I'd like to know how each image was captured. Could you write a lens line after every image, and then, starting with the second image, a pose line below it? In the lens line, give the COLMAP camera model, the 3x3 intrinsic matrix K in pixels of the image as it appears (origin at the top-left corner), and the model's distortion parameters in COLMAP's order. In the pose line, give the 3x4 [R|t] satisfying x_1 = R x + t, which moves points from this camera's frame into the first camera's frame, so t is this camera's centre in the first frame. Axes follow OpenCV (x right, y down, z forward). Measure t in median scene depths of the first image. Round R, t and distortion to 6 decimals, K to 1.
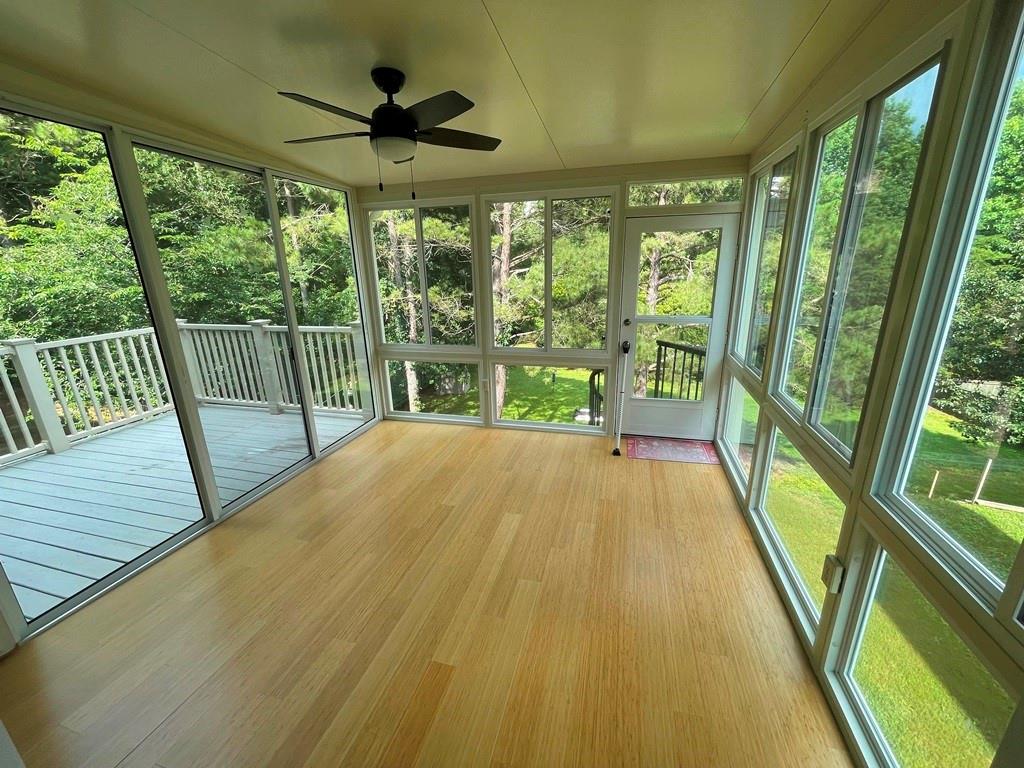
lens RADIAL K [[415.4, 0, 510.6], [0, 415.4, 387.6], [0, 0, 1]] dist [0.002411, -0.000973]
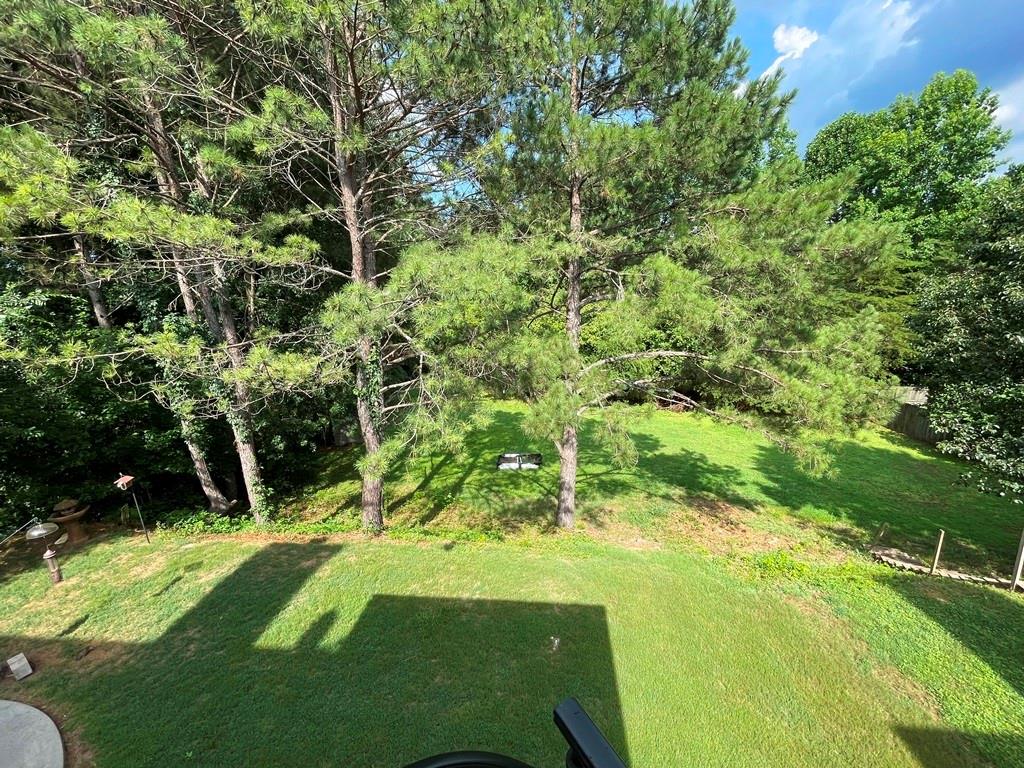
lens RADIAL K [[415.4, 0, 508.8], [0, 415.4, 387.2], [0, 0, 1]] dist [0.002411, -0.000973]
pose [[0.987390, -0.065798, 0.143983, 0.087232], [0.073029, 0.996290, -0.045527, -0.061778], [-0.140453, 0.055468, 0.988532, 0.222753]]
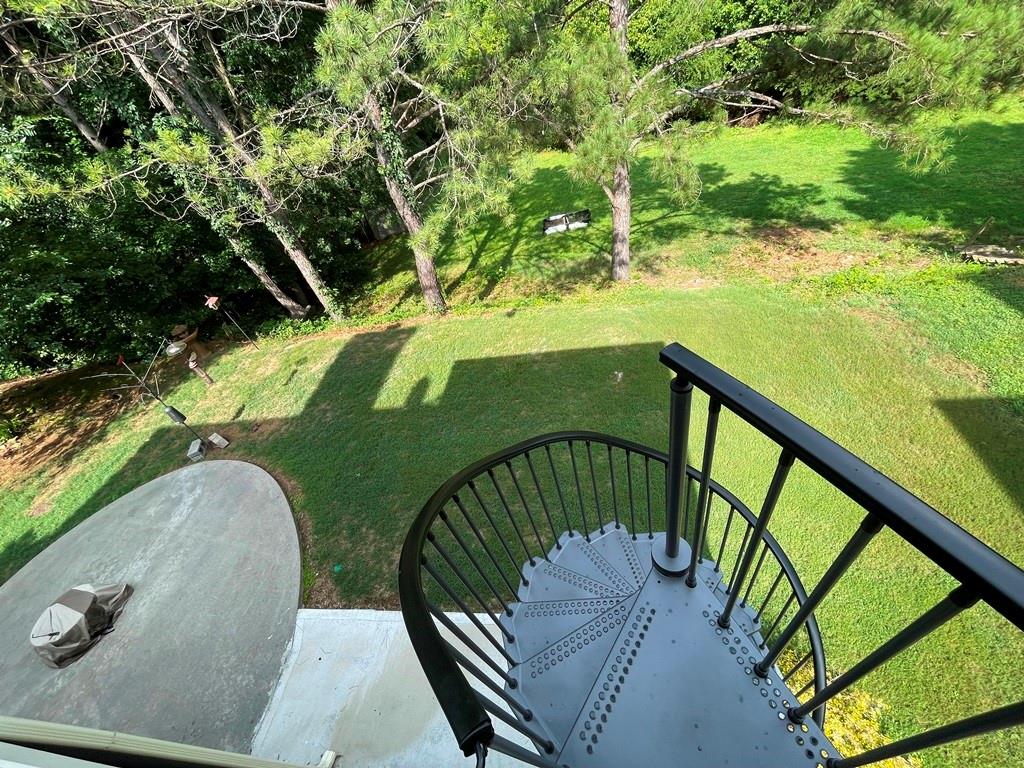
lens RADIAL K [[415.4, 0, 508.9], [0, 415.4, 385.4], [0, 0, 1]] dist [0.002411, -0.000973]
pose [[0.966441, -0.250382, -0.057444, 0.080993], [0.249574, 0.862179, 0.440863, -0.055424], [-0.060857, -0.440405, 0.895734, 0.220631]]
